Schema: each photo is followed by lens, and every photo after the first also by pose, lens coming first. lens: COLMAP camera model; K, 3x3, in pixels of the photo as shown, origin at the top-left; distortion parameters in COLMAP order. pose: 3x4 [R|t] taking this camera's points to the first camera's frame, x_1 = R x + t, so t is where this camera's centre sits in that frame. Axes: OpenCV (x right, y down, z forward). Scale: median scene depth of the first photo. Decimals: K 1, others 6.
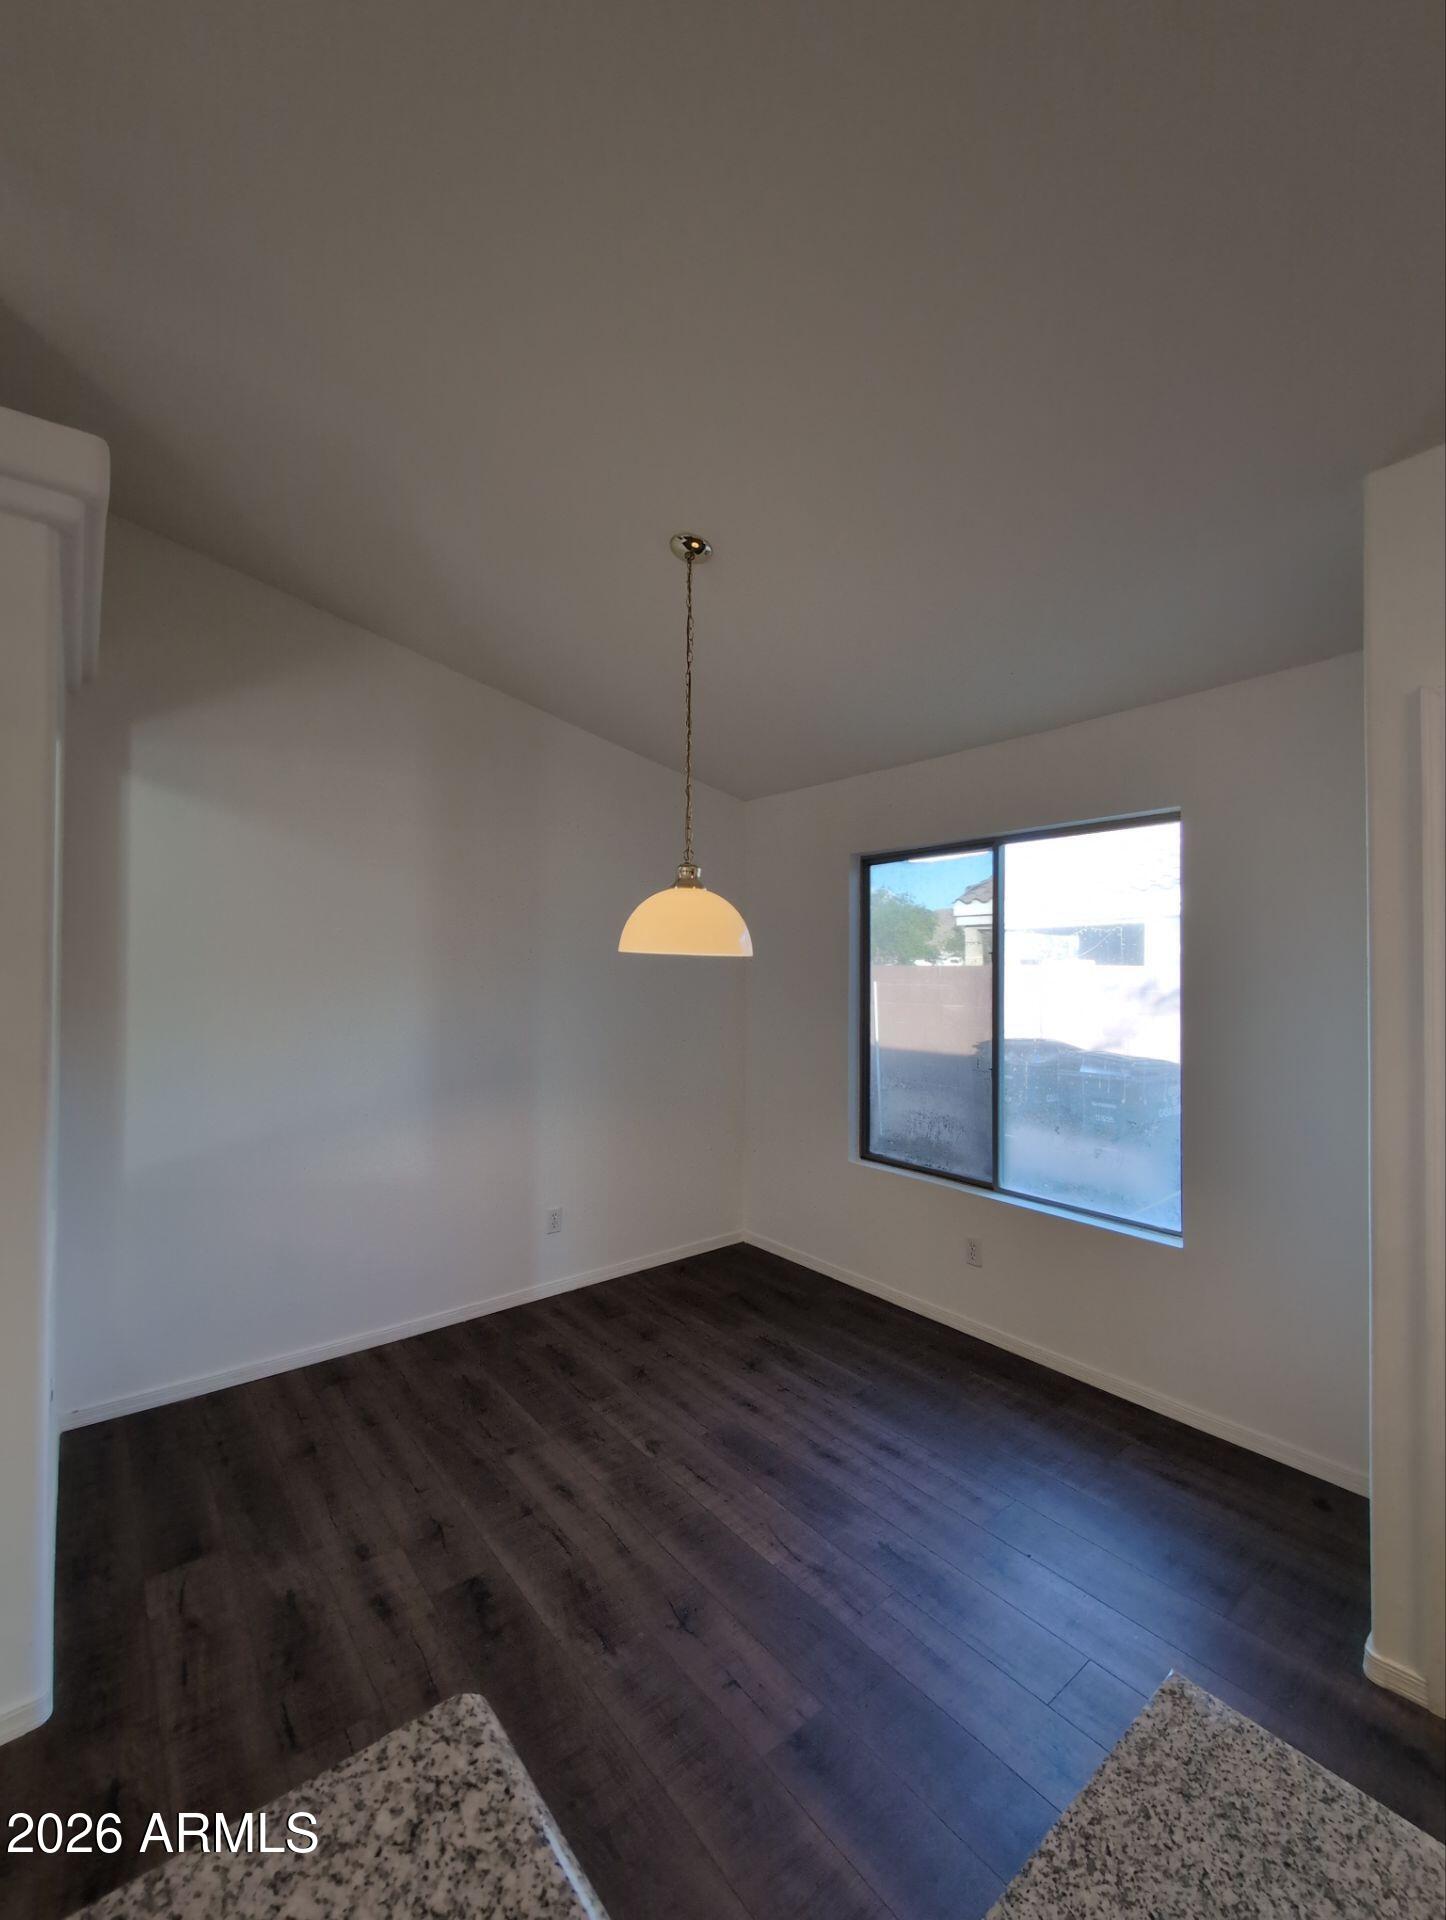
lens RADIAL K [[786.7, 0, 721.8], [0, 786.7, 964.3], [0, 0, 1]] dist [-0.002593, -0.000377]
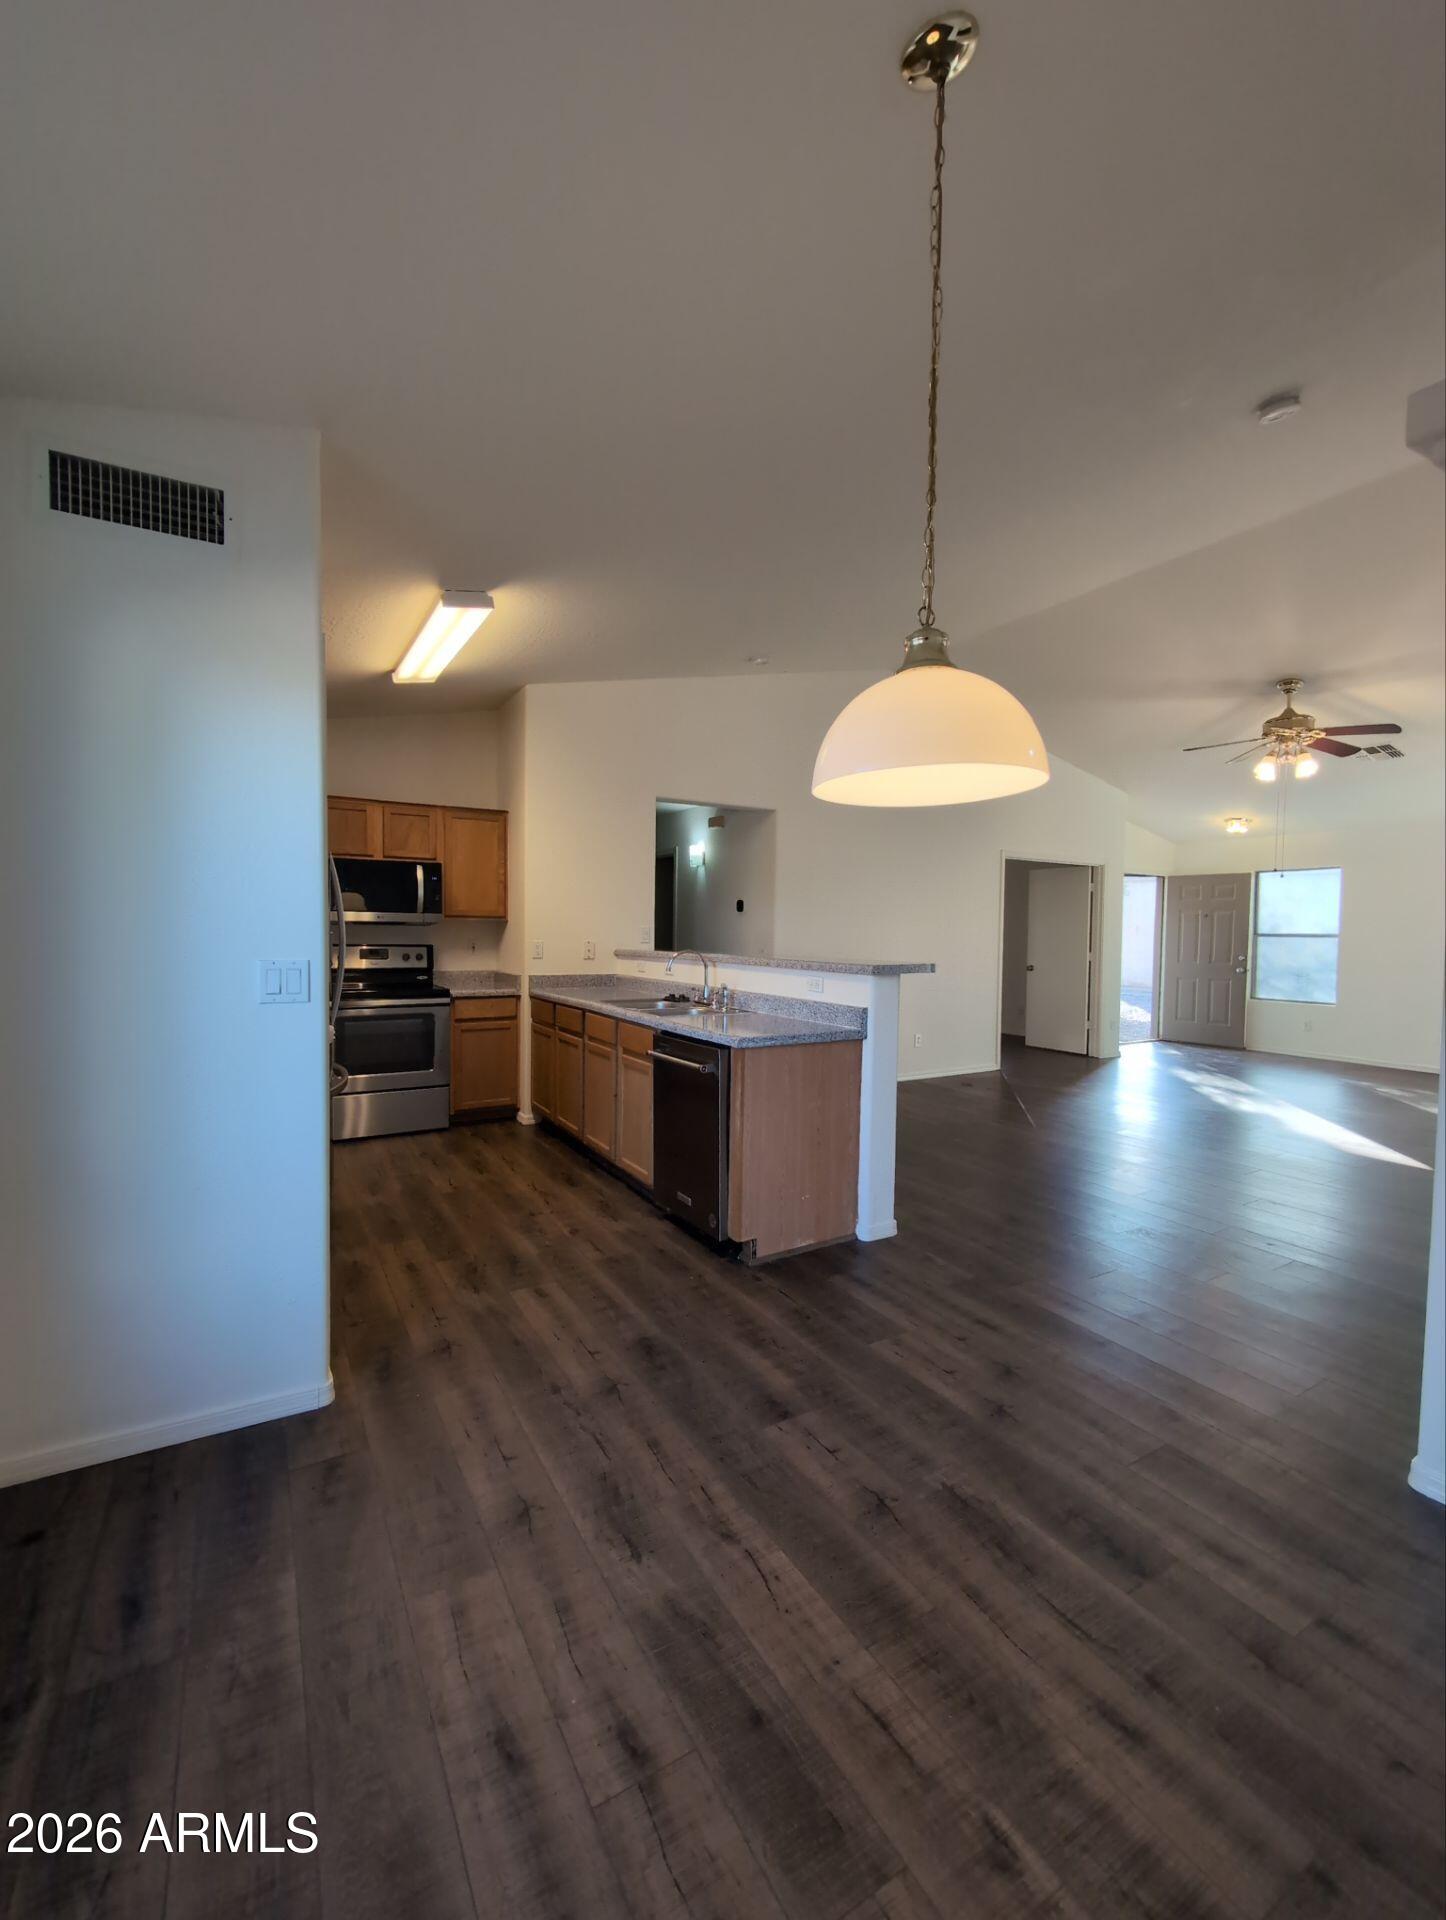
lens RADIAL K [[786.7, 0, 722.2], [0, 786.7, 959.6], [0, 0, 1]] dist [-0.002593, -0.000377]
pose [[-0.989446, -0.024167, 0.142870, 0.021308], [-0.019905, 0.999315, 0.031184, 0.105736], [-0.143526, 0.028011, -0.989250, 1.714517]]
